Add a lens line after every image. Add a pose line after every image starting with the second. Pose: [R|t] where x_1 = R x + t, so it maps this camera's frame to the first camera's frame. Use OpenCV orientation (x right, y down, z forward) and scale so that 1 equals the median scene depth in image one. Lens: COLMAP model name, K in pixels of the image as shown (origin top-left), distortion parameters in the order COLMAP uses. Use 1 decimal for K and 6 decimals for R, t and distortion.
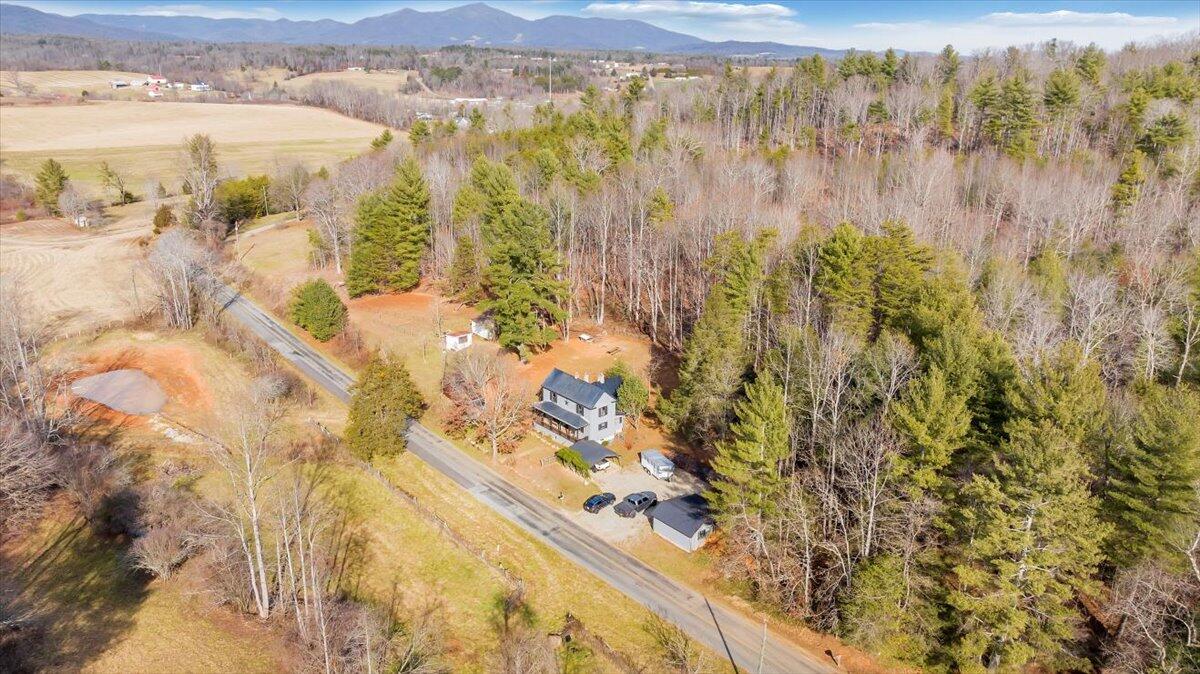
lens RADIAL K [[855.8, 0, 600.9], [0, 855.8, 338.4], [0, 0, 1]] dist [-0.040716, 0.041767]
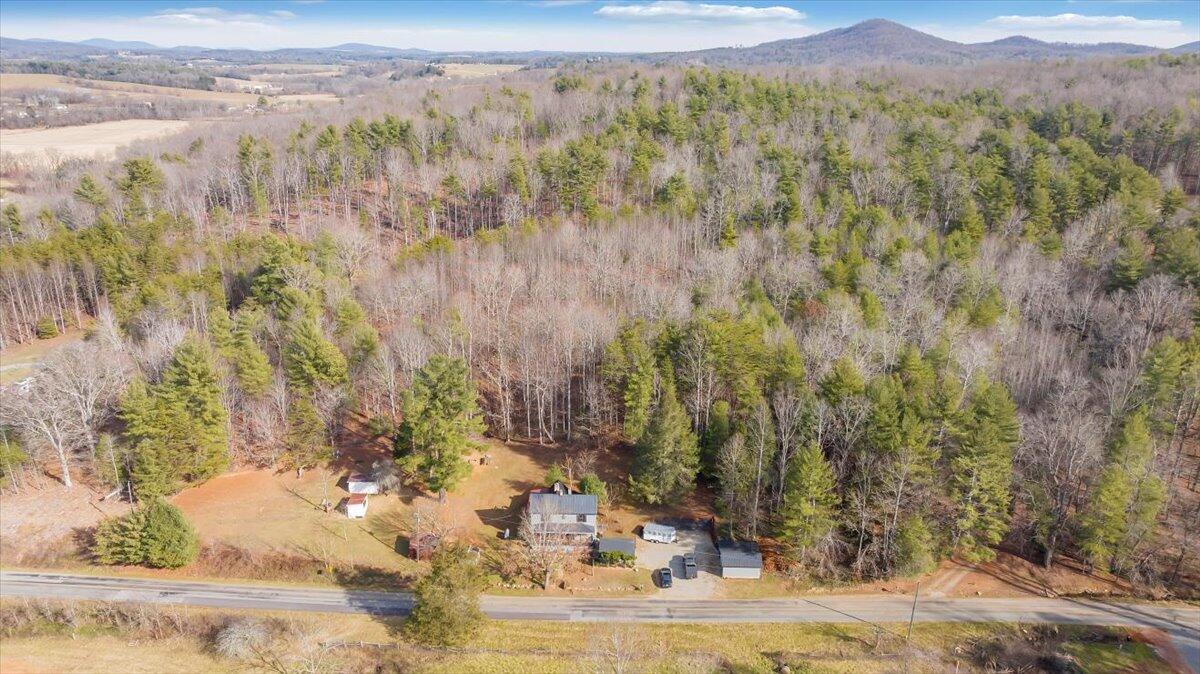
lens RADIAL K [[855.8, 0, 601.5], [0, 855.8, 335.6], [0, 0, 1]] dist [-0.040716, 0.041767]
pose [[0.677984, -0.246177, 0.692628, -0.767954], [0.239530, 0.964813, 0.108451, -0.285204], [-0.694955, 0.092377, 0.713095, 0.105715]]
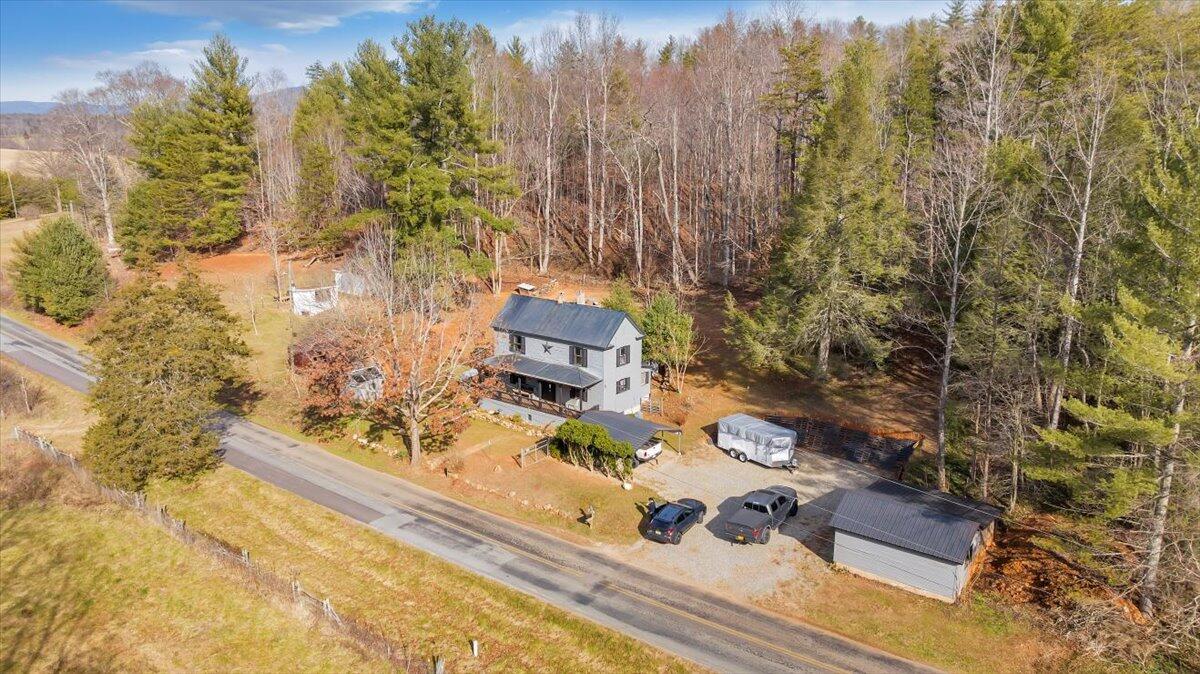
lens RADIAL K [[855.8, 0, 599.0], [0, 855.8, 338.5], [0, 0, 1]] dist [-0.040716, 0.041767]
pose [[0.981066, -0.051617, 0.186667, -0.107415], [0.068328, 0.994102, -0.084223, 0.116961], [-0.181218, 0.095383, 0.978806, 0.492841]]
